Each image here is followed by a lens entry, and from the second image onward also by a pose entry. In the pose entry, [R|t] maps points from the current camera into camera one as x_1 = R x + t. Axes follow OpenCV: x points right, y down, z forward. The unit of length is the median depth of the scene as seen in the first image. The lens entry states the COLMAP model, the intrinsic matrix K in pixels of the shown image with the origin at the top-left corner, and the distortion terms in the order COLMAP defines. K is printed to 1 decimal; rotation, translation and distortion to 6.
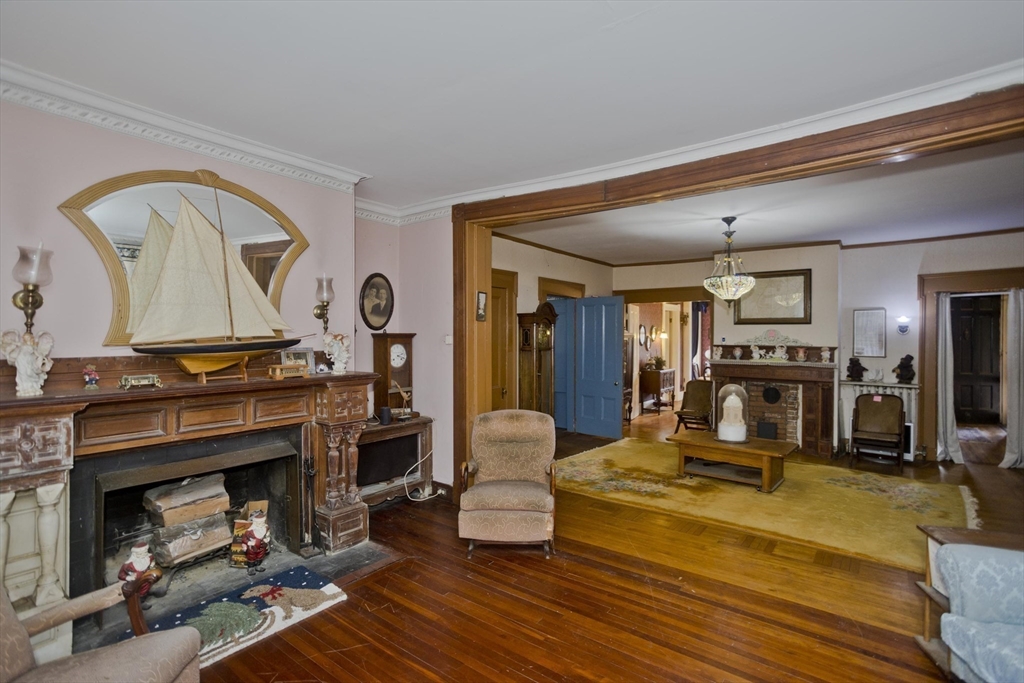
lens RADIAL K [[488.9, 0, 517.4], [0, 488.9, 340.6], [0, 0, 1]] dist [-0.018031, 0.002873]
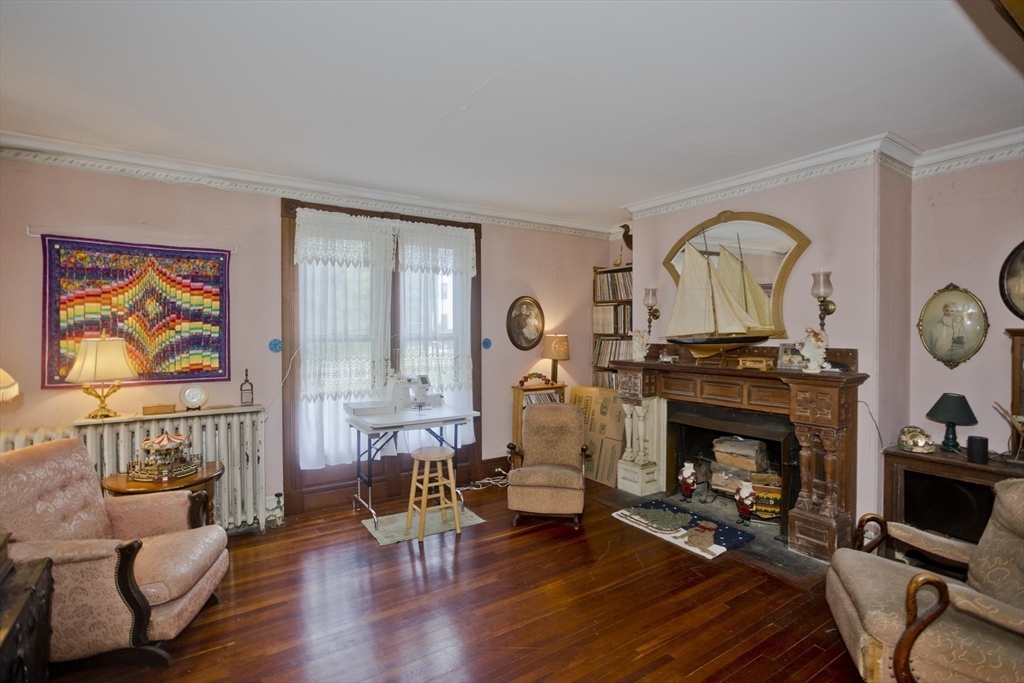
lens RADIAL K [[488.9, 0, 516.3], [0, 488.9, 338.0], [0, 0, 1]] dist [-0.018031, 0.002873]
pose [[-0.331287, 0.013486, -0.943434, 0.886660], [-0.008350, 0.999817, 0.017224, -0.012624], [0.943493, 0.013584, -0.331113, 0.938669]]
